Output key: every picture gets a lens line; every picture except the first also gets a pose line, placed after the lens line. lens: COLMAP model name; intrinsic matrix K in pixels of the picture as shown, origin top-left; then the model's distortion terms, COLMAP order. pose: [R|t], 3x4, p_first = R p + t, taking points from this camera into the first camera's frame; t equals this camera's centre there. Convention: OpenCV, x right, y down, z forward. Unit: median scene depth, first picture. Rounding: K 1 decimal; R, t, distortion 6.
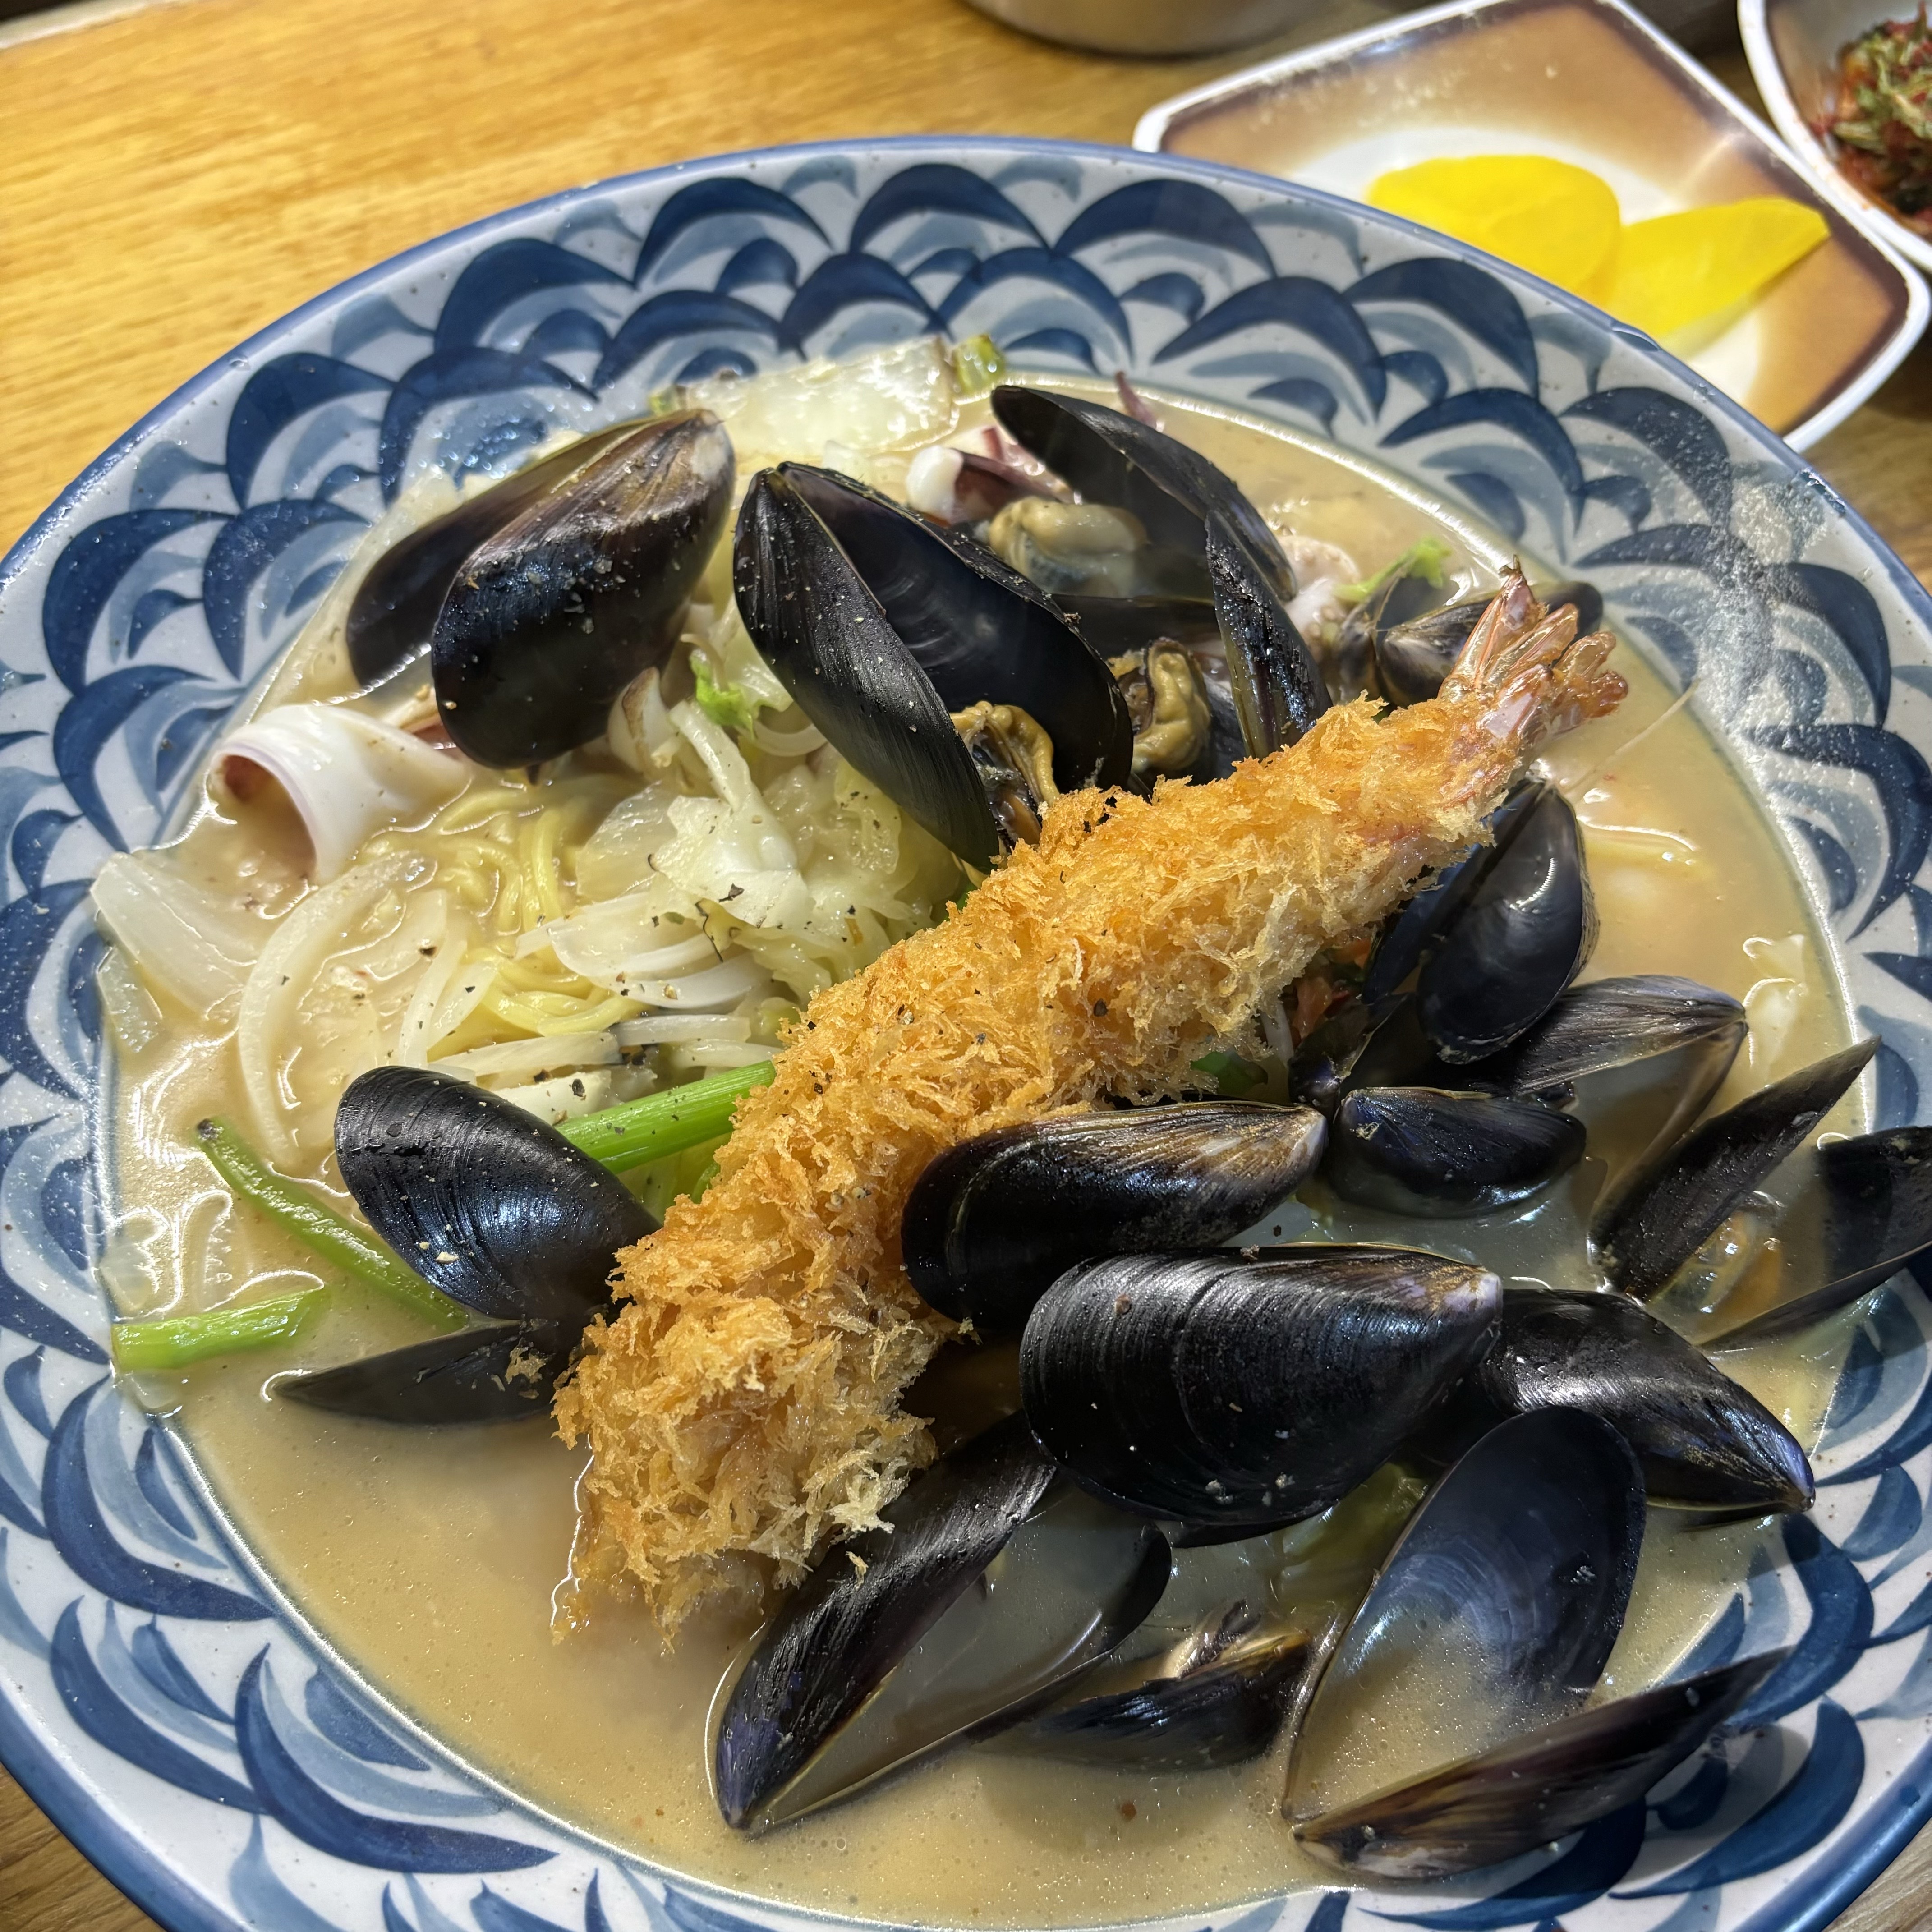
lens RADIAL K [[2172.1, 0, 966.0], [0, 2172.1, 966.0], [0, 0, 1]] dist [0.084606, -0.067488]
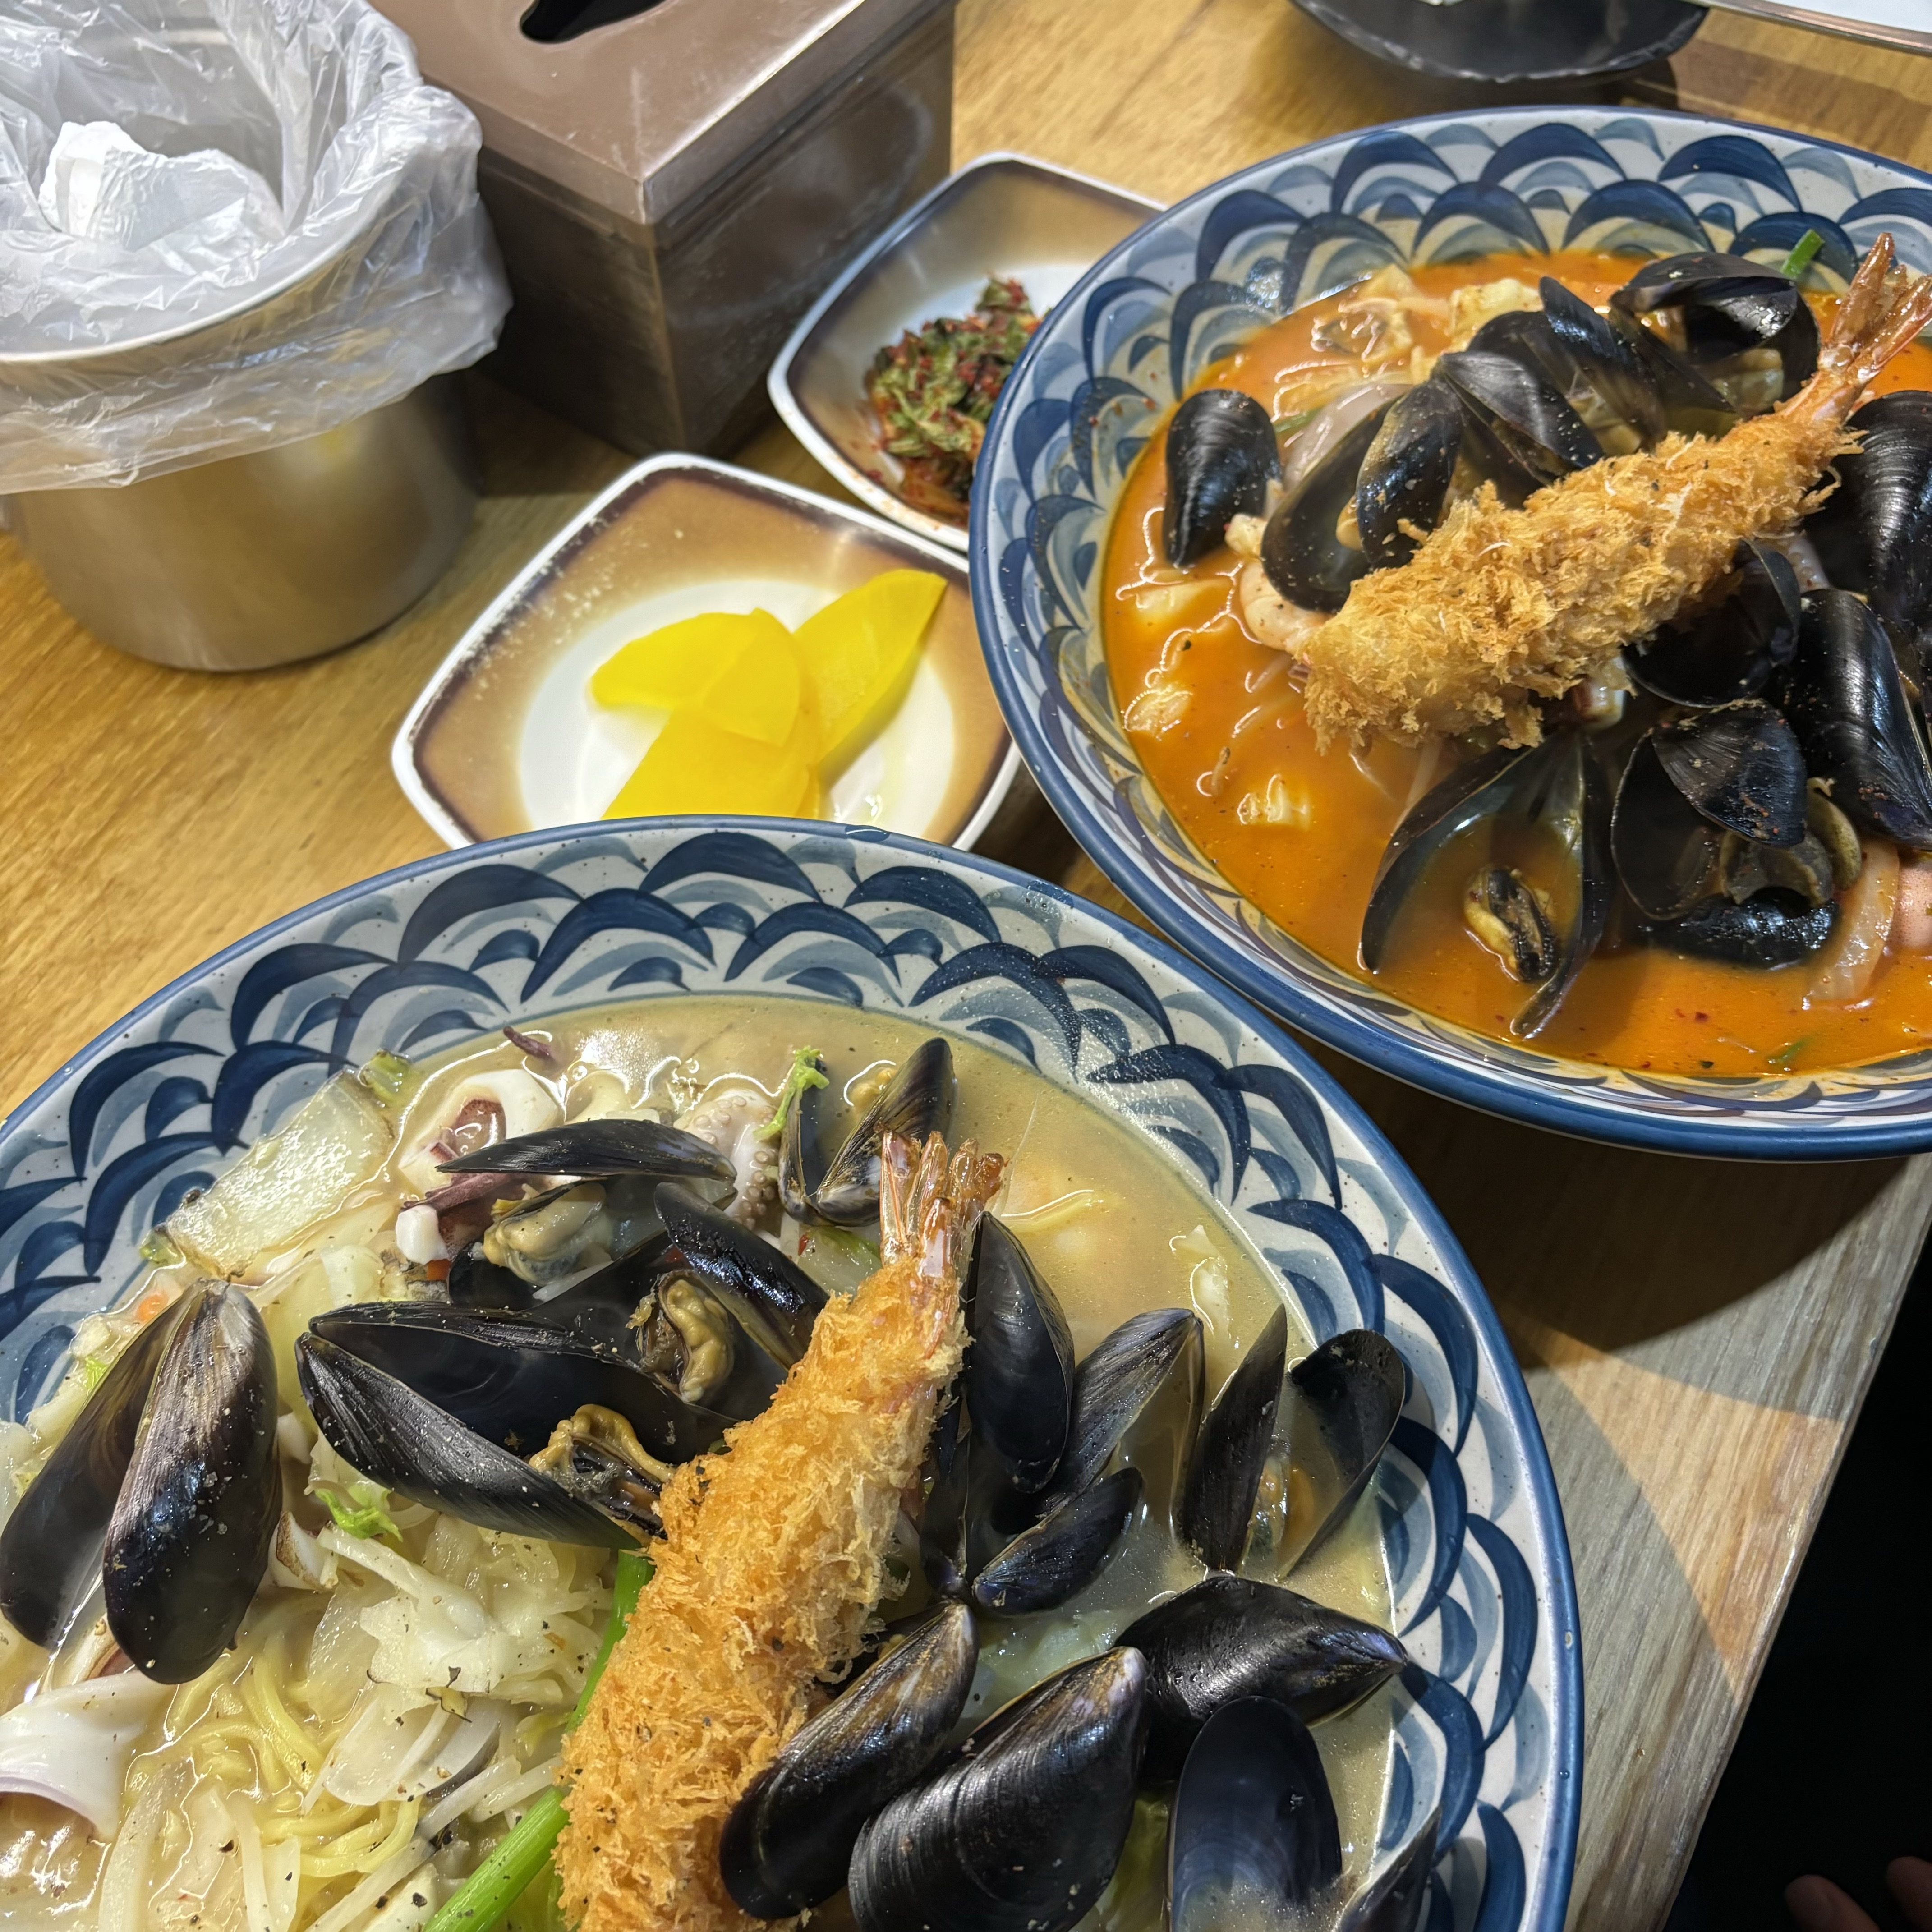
lens RADIAL K [[2172.1, 0, 966.0], [0, 2172.1, 966.0], [0, 0, 1]] dist [0.084606, -0.067488]
pose [[0.852658, -0.481018, 0.203951, 0.071151], [0.482803, 0.874607, 0.044309, -0.276336], [-0.199691, 0.060688, 0.977978, -0.252554]]
